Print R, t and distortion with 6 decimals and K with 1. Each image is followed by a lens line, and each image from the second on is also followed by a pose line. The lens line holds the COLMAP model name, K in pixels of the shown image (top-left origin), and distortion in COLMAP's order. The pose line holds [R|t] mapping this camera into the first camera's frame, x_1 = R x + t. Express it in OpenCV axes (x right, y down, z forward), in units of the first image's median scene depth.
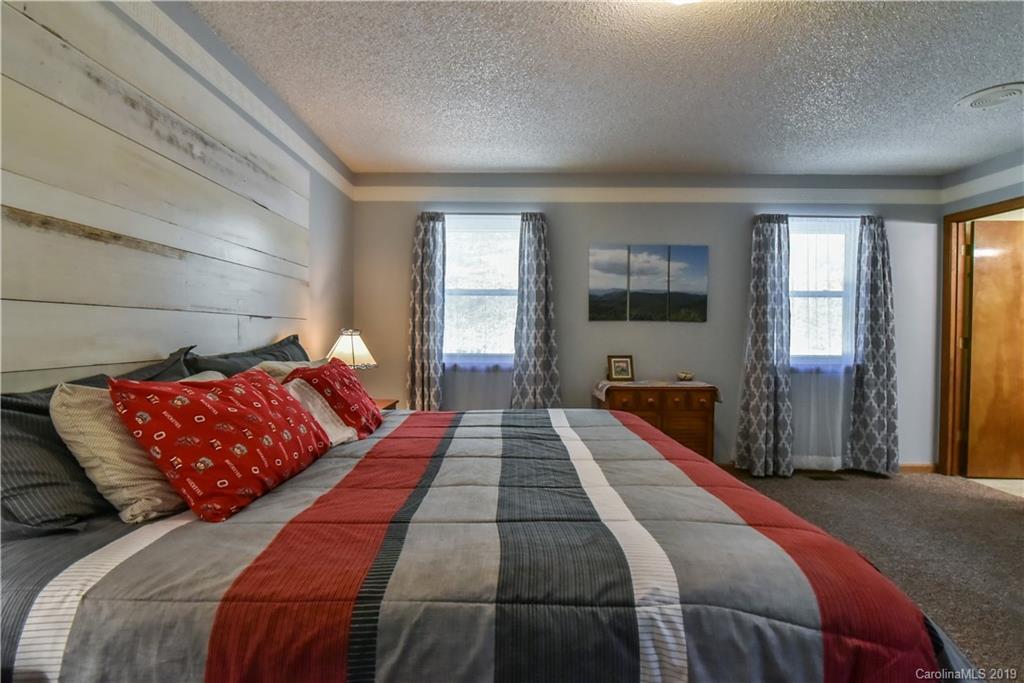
lens RADIAL K [[478.9, 0, 510.5], [0, 478.9, 338.3], [0, 0, 1]] dist [-0.017474, 0.001089]
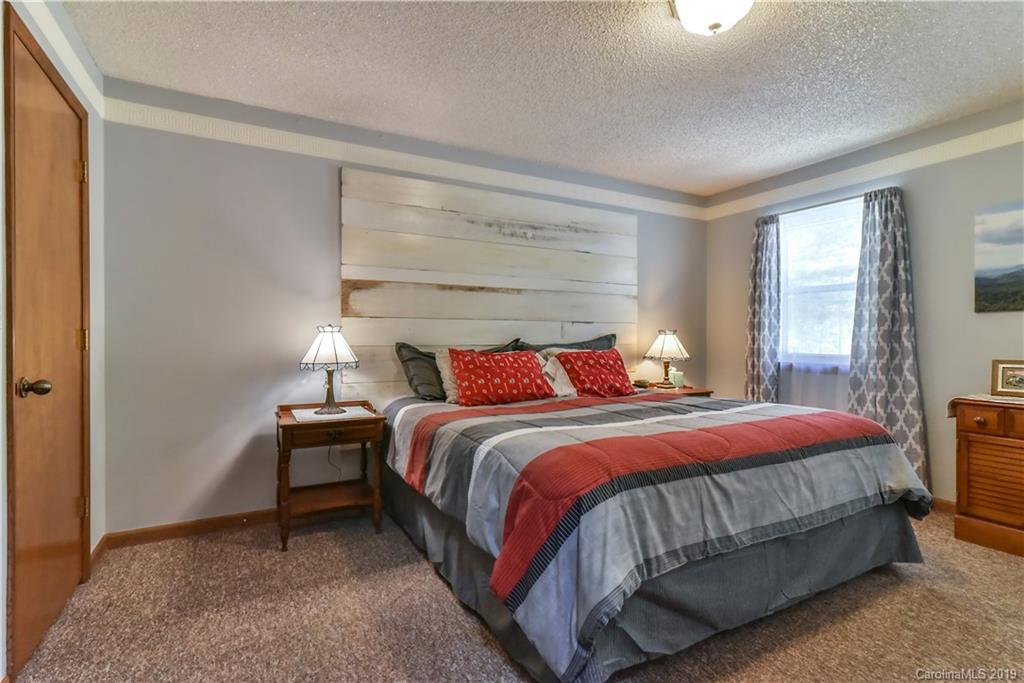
lens RADIAL K [[485.4, 0, 501.9], [0, 485.4, 342.6], [0, 0, 1]] dist [-0.003102, 0.000193]
pose [[0.477623, 0.001018, -0.878564, 0.488859], [-0.009256, 0.999950, -0.003873, 0.019687], [0.878516, 0.009982, 0.477609, -0.002326]]
